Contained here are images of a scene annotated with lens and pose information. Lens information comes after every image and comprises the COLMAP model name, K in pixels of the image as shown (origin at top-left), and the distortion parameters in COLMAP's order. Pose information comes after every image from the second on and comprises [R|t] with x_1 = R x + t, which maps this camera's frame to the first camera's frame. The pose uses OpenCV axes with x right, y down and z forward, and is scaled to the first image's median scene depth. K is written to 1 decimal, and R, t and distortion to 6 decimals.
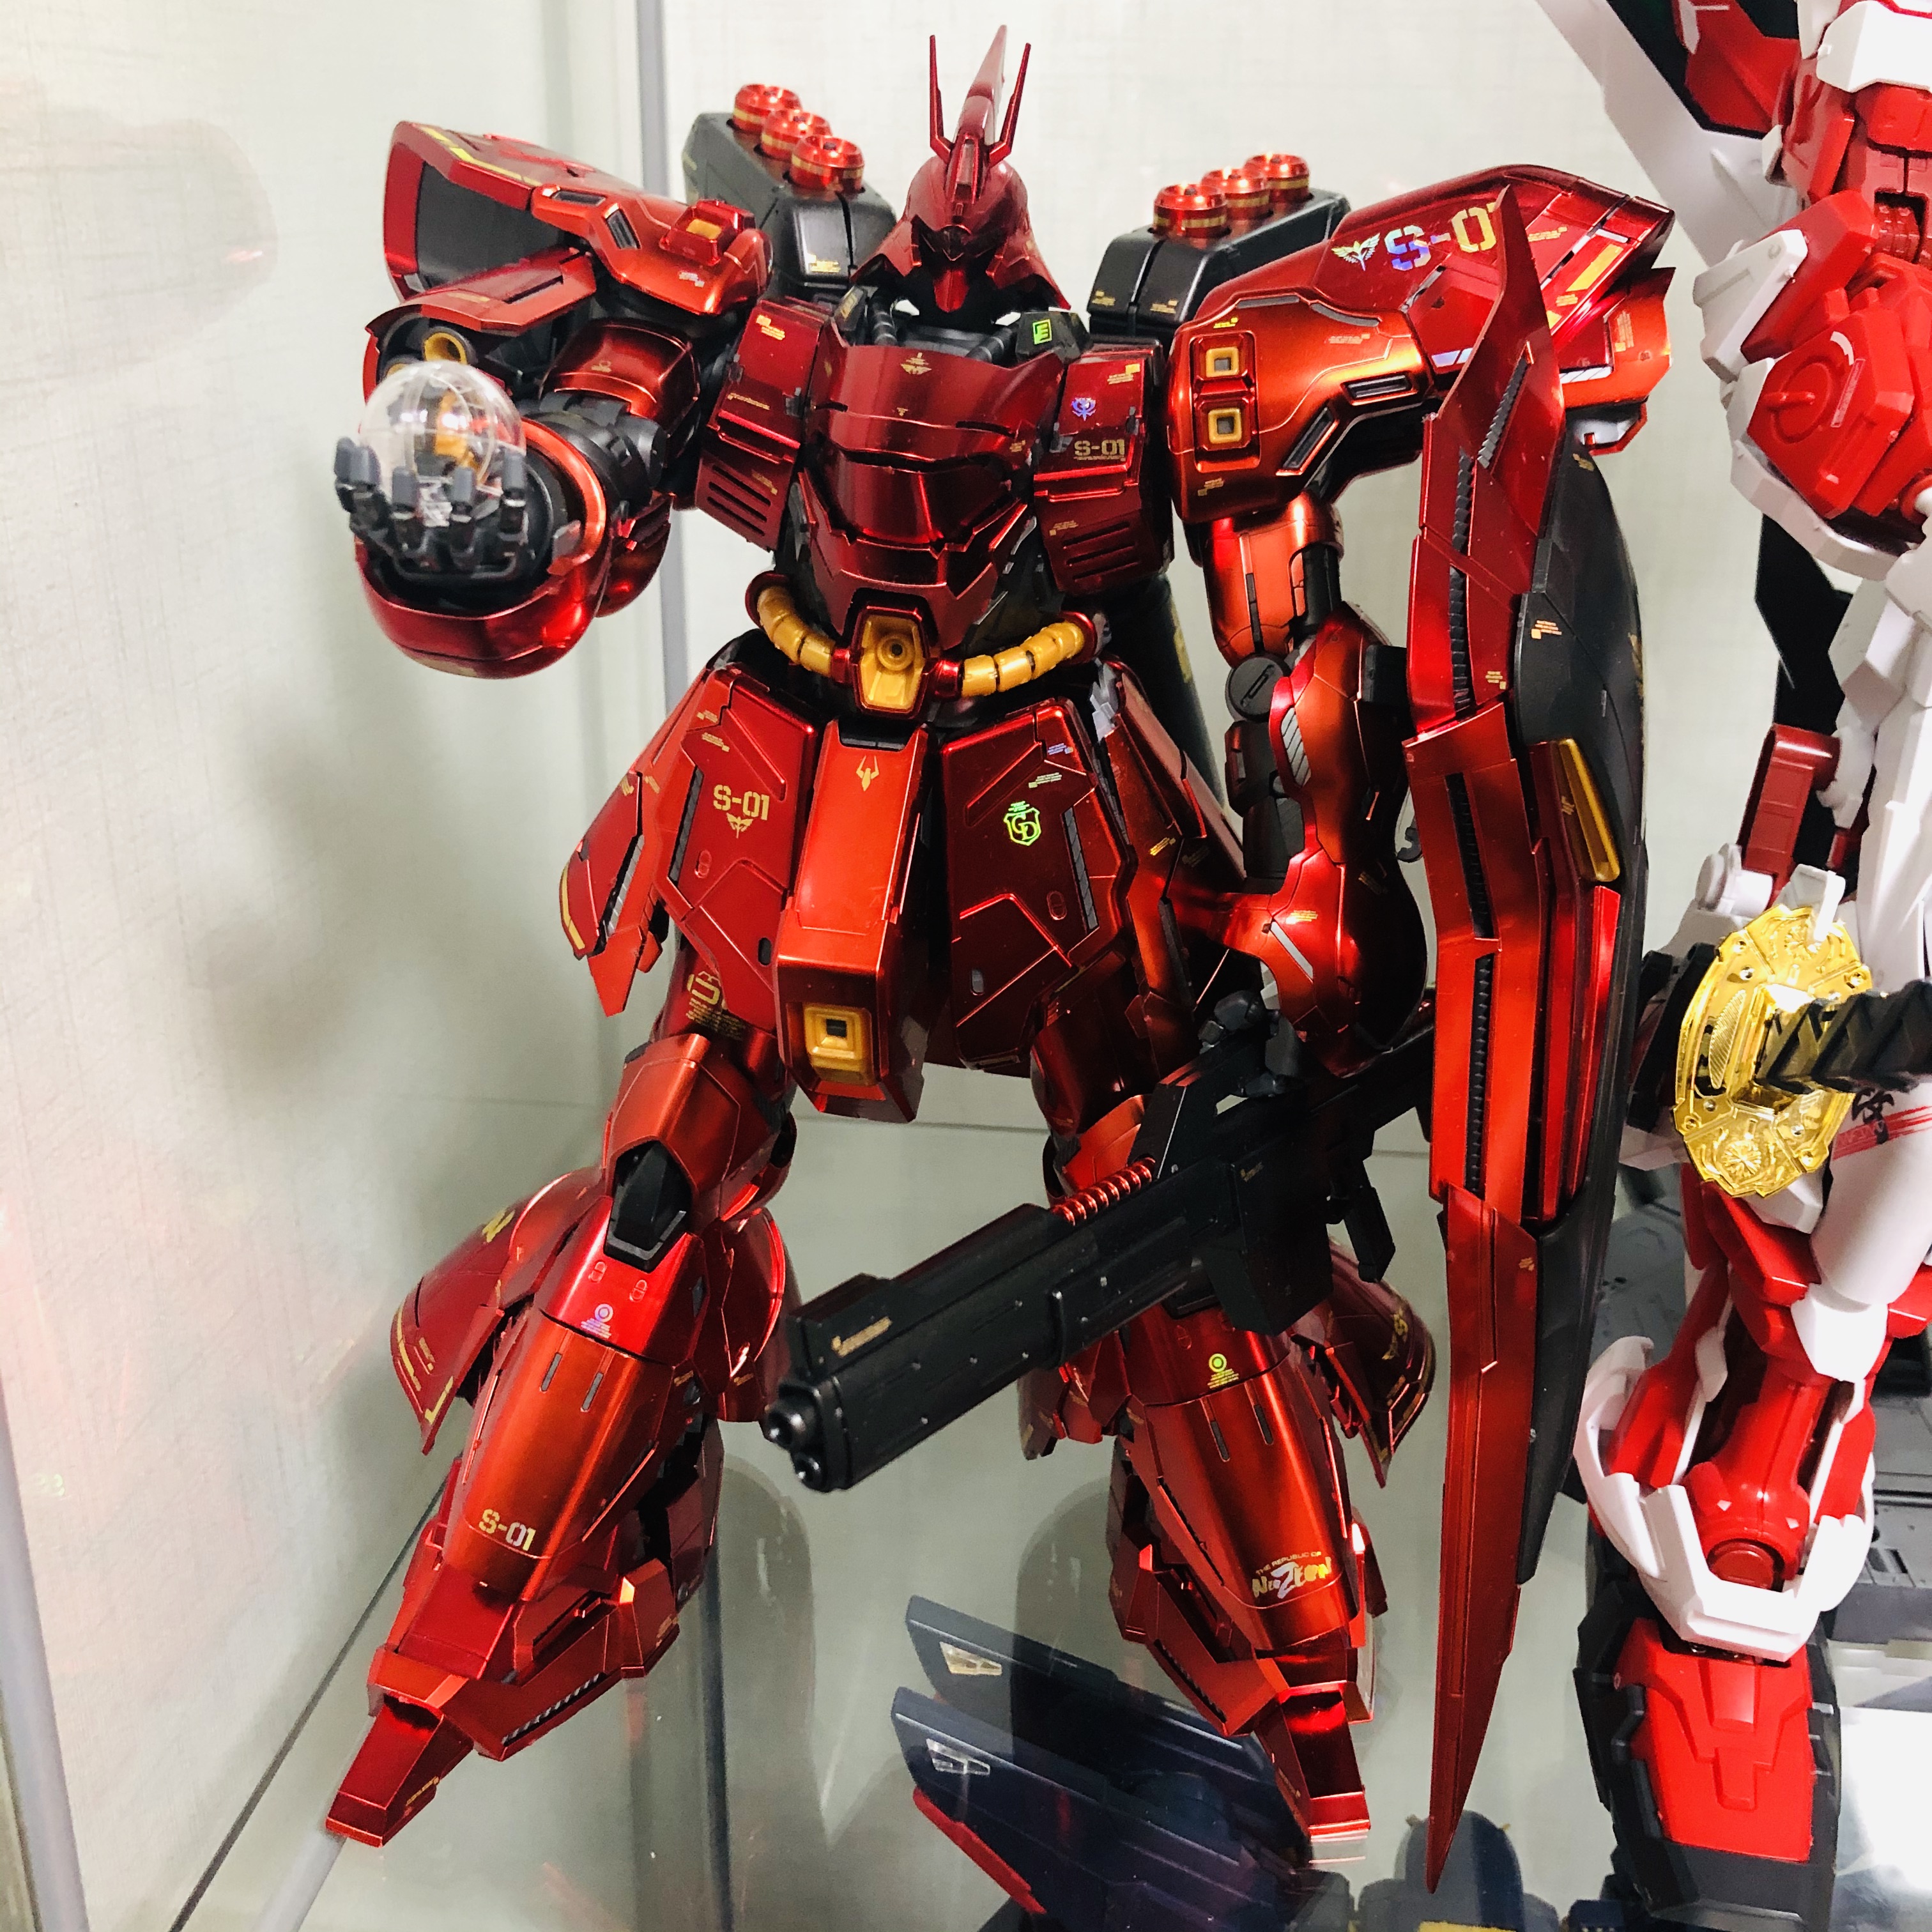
lens RADIAL K [[2086.8, 0, 966.0], [0, 2086.8, 966.0], [0, 0, 1]] dist [0.124592, -0.451002]
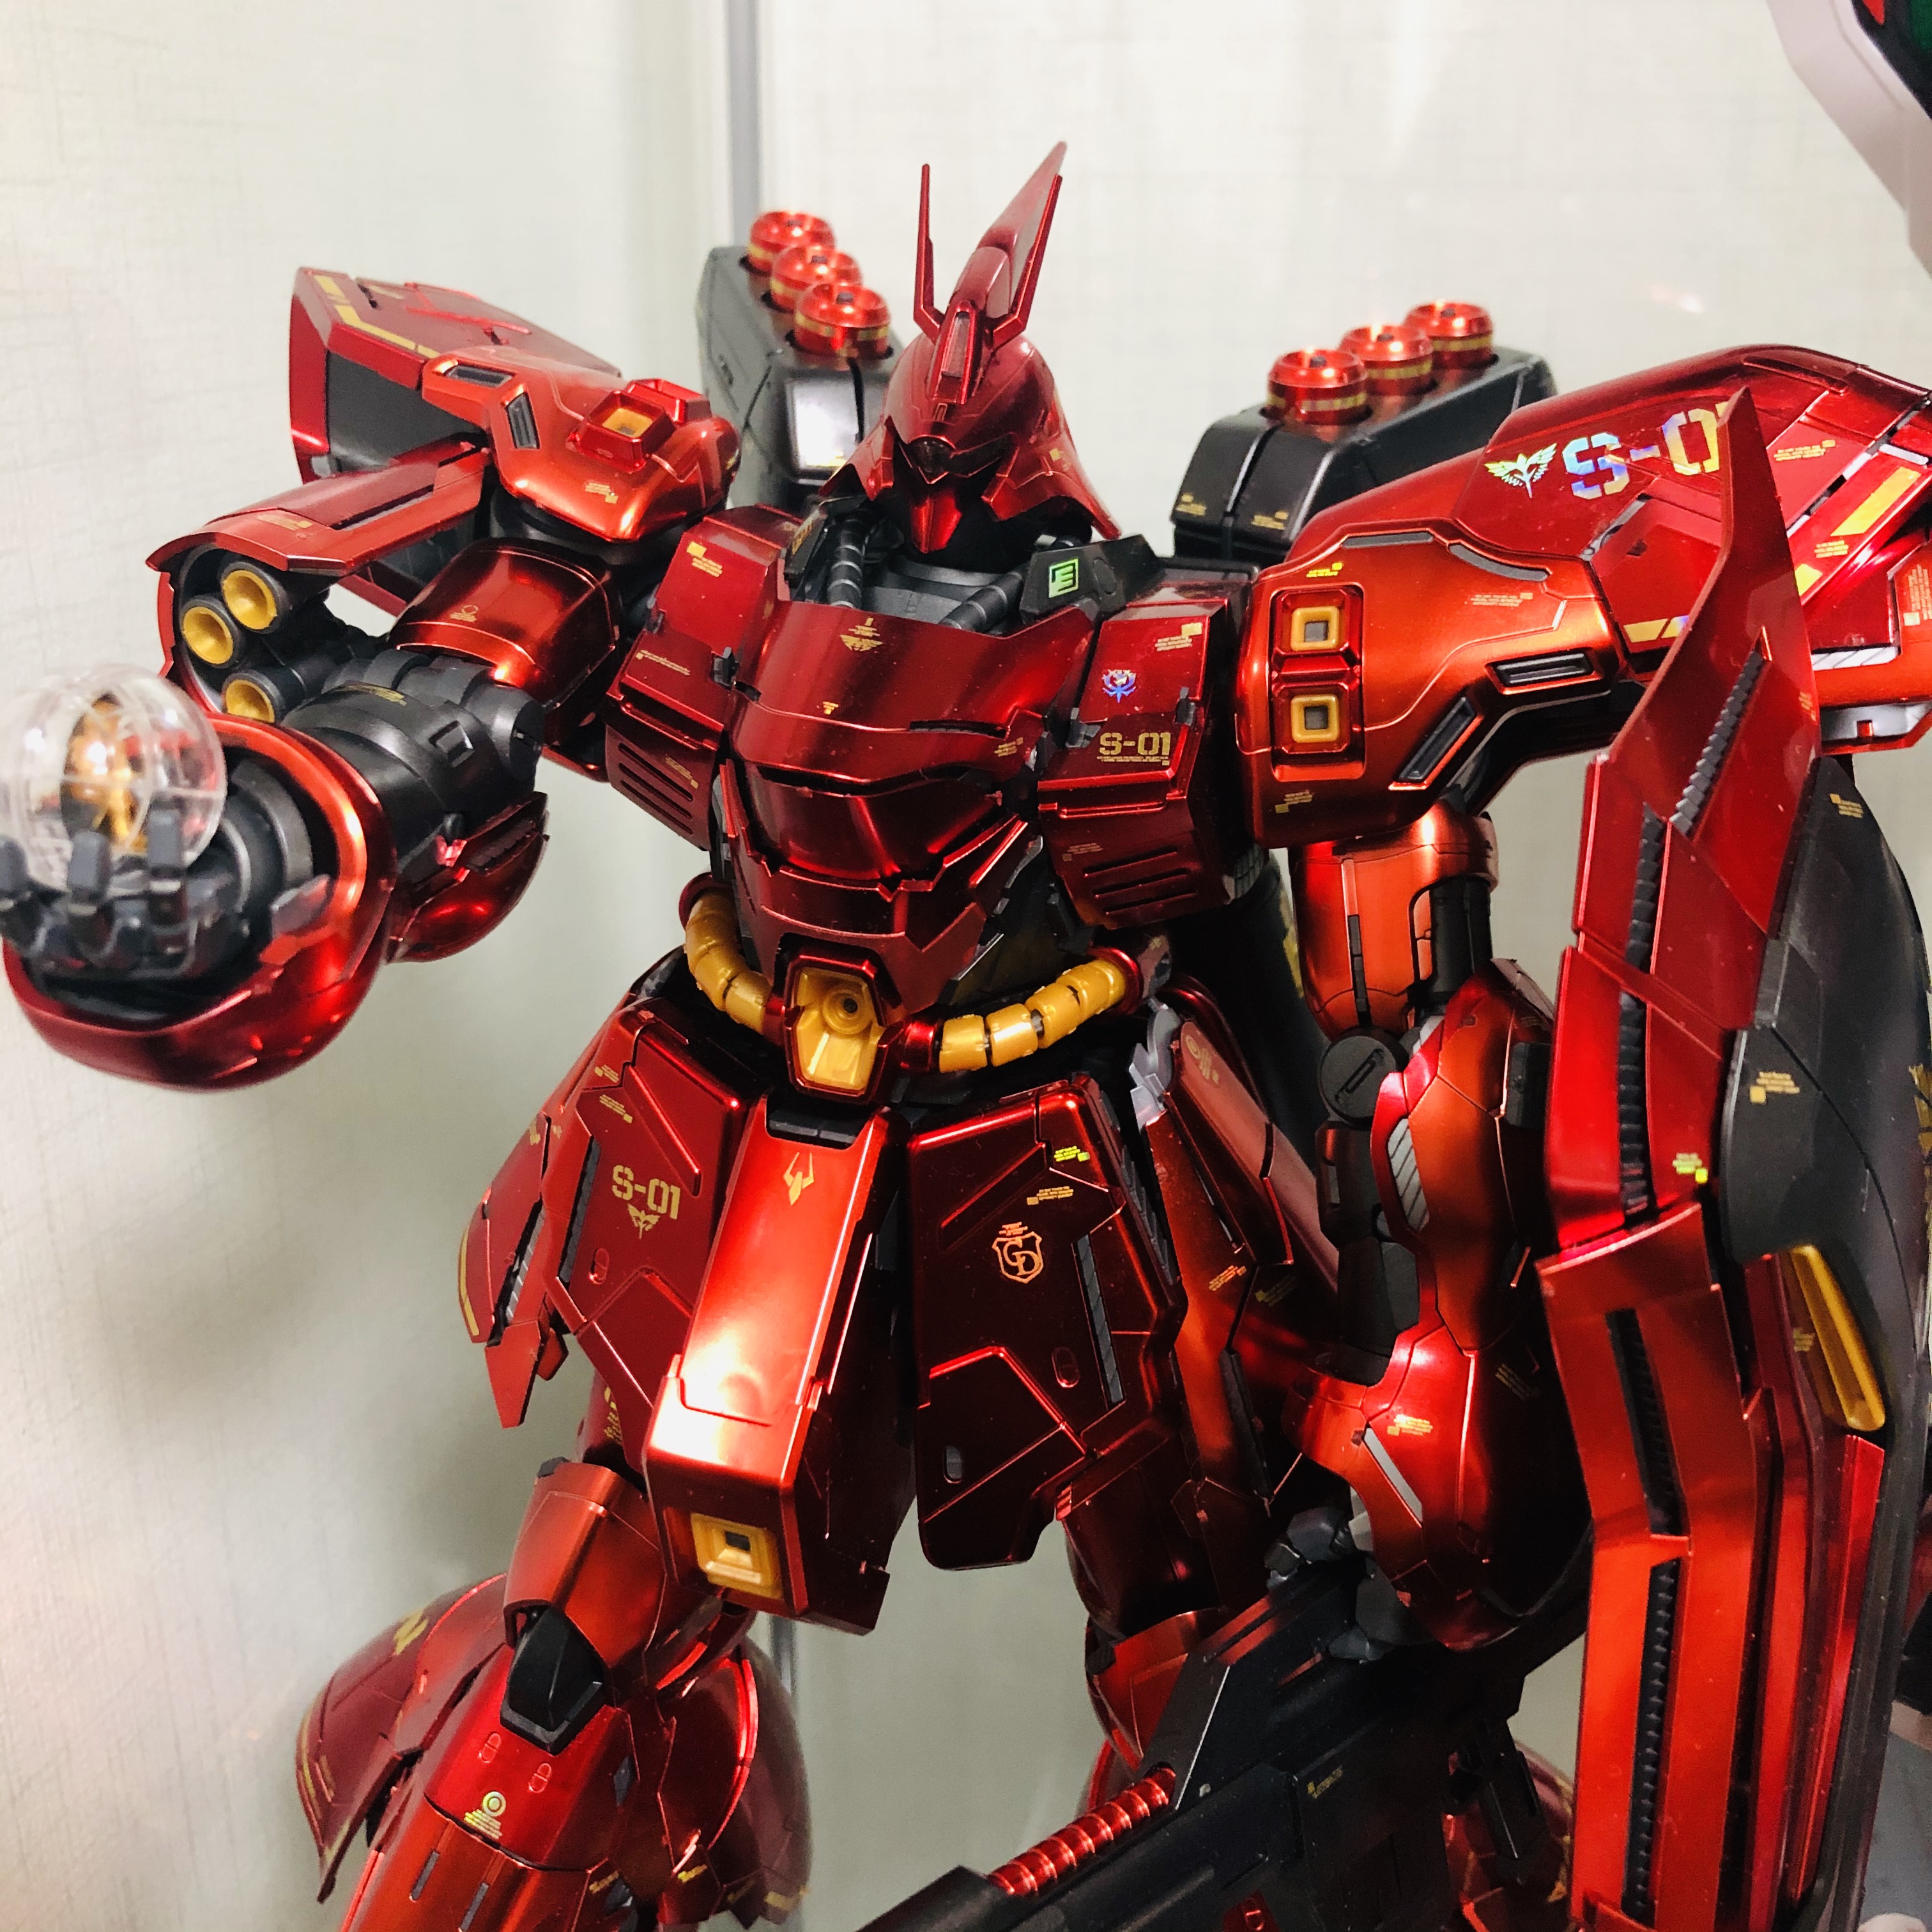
lens RADIAL K [[2125.0, 0, 966.0], [0, 2125.0, 966.0], [0, 0, 1]] dist [0.128768, -0.470282]
pose [[0.991856, 0.039007, -0.121247, 0.094113], [-0.043030, 0.998601, -0.030743, -0.143336], [0.119878, 0.035710, 0.992146, 0.276862]]
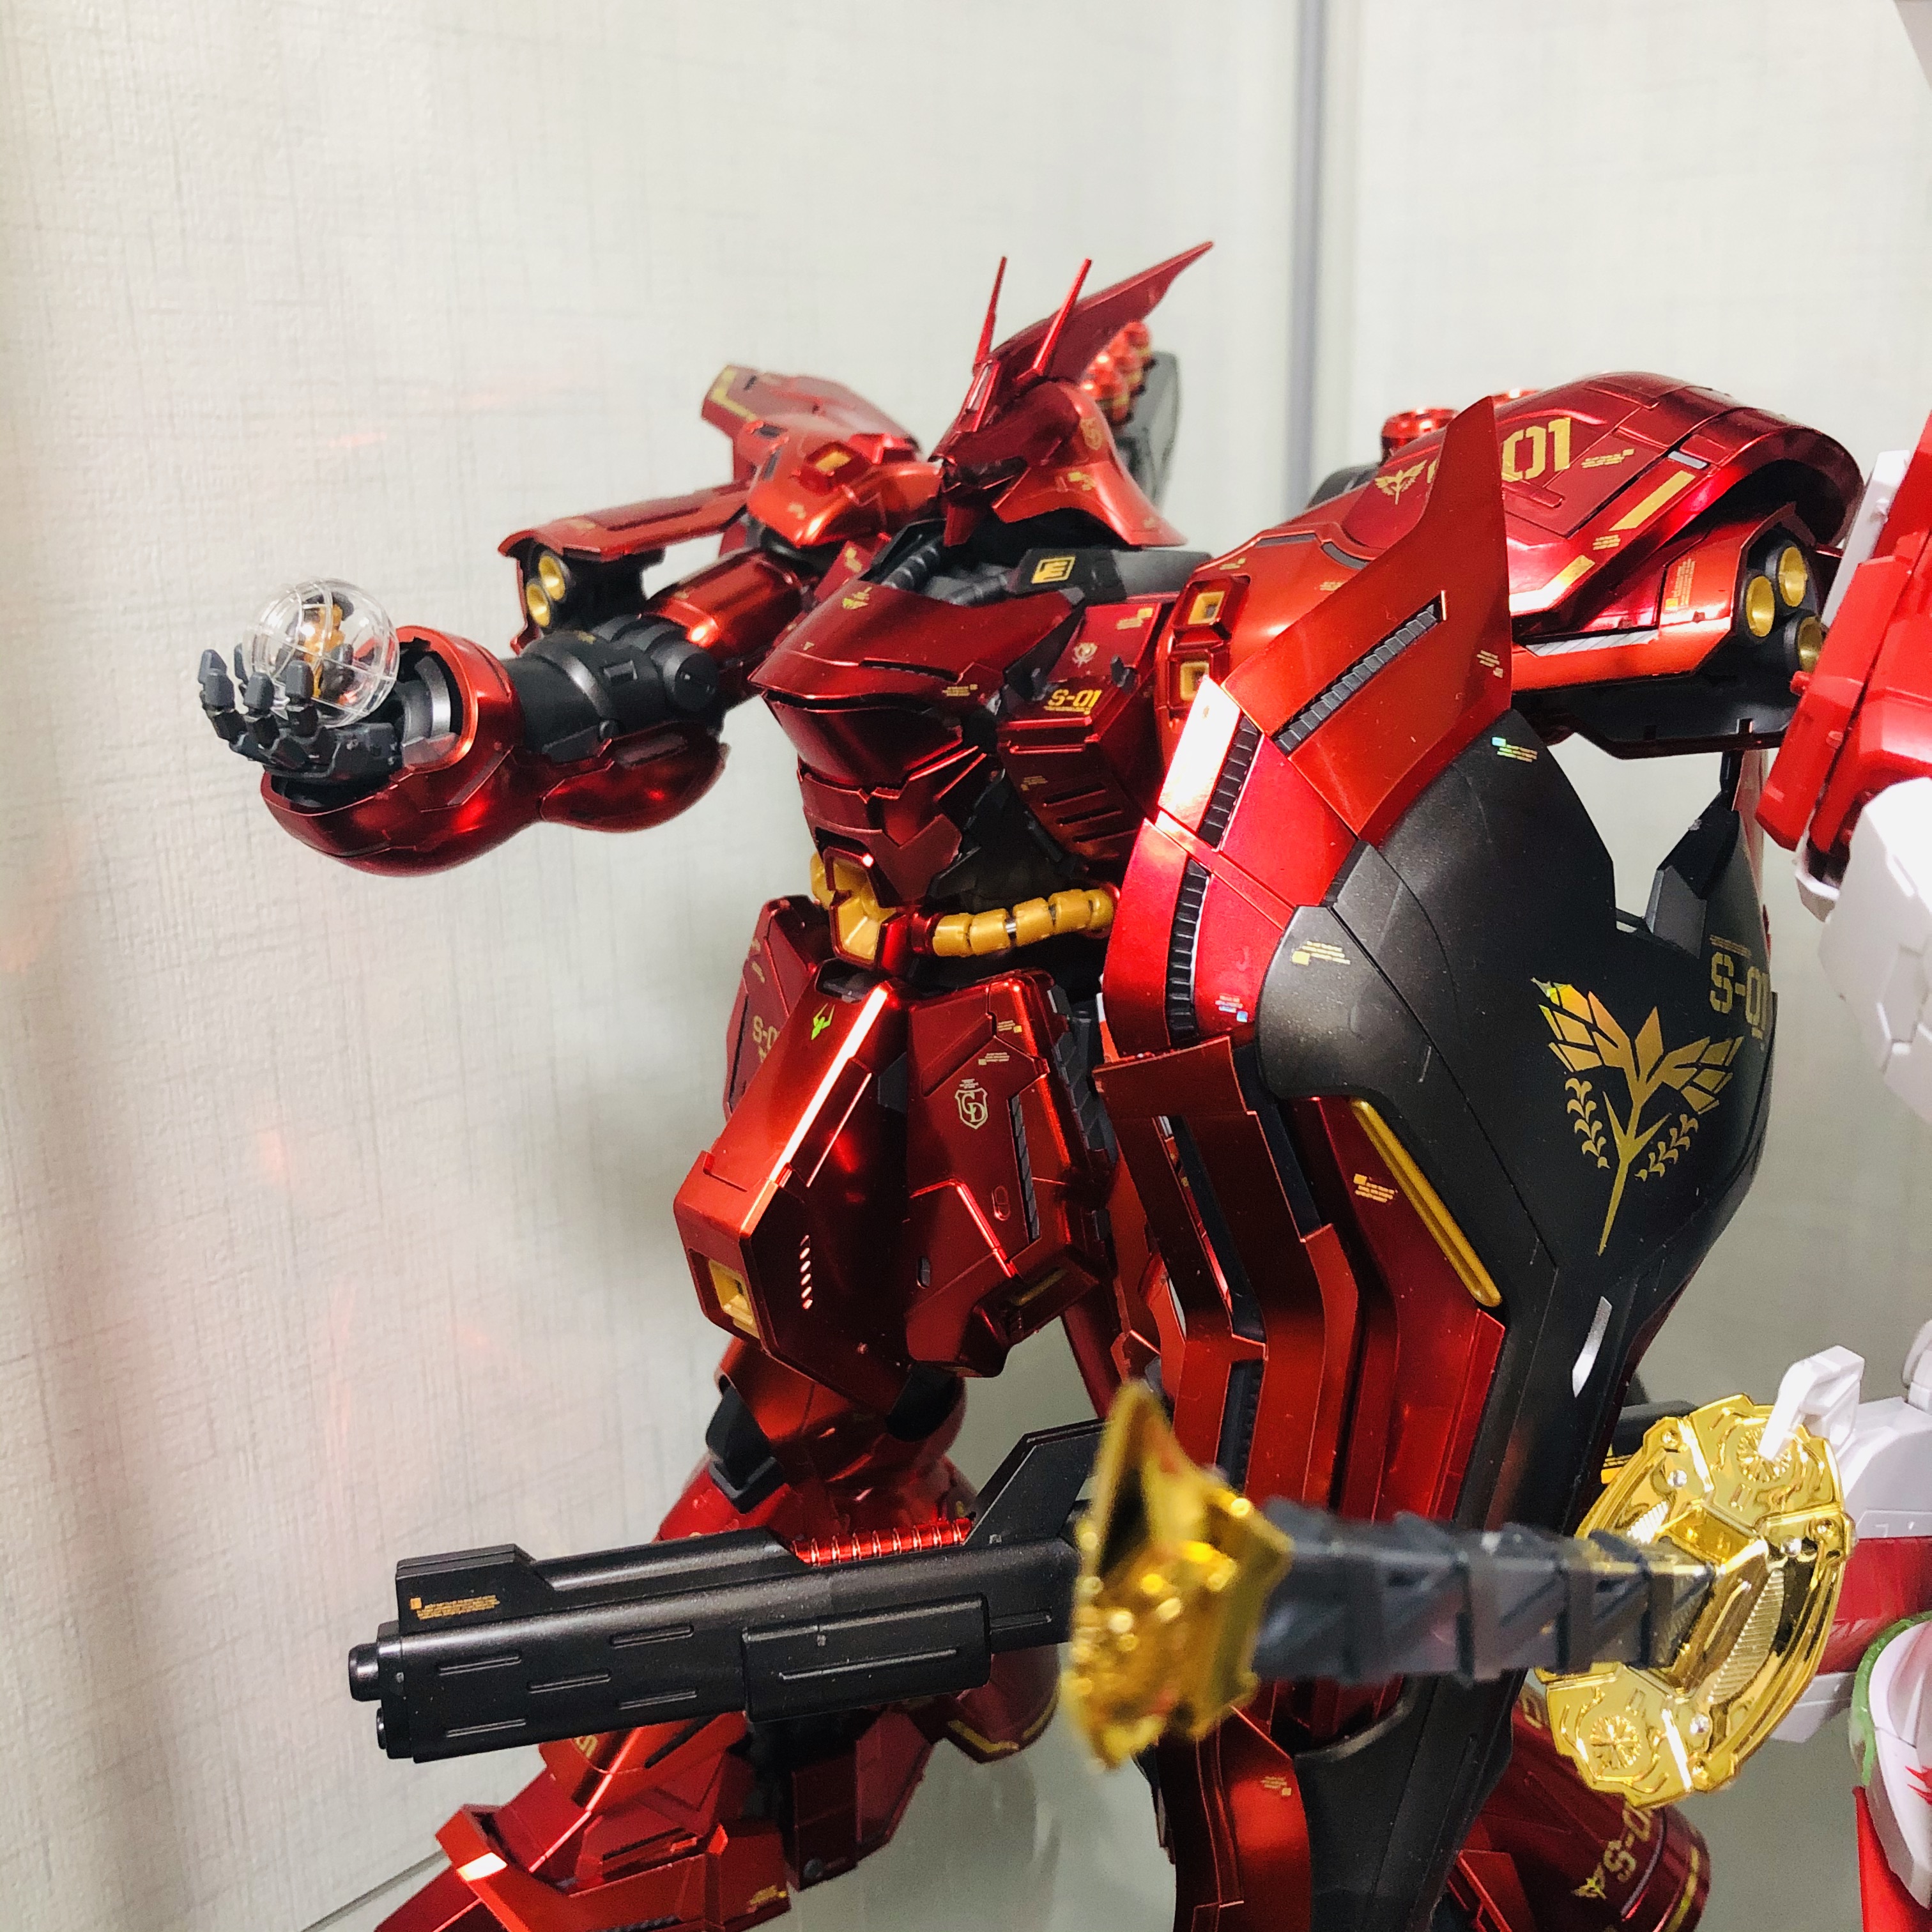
lens RADIAL K [[2125.0, 0, 966.0], [0, 2125.0, 966.0], [0, 0, 1]] dist [0.128768, -0.470282]
pose [[0.817668, 0.126520, -0.561616, 0.528675], [-0.189720, 0.980275, -0.055381, -0.075422], [0.543531, 0.151833, 0.825543, 0.244078]]
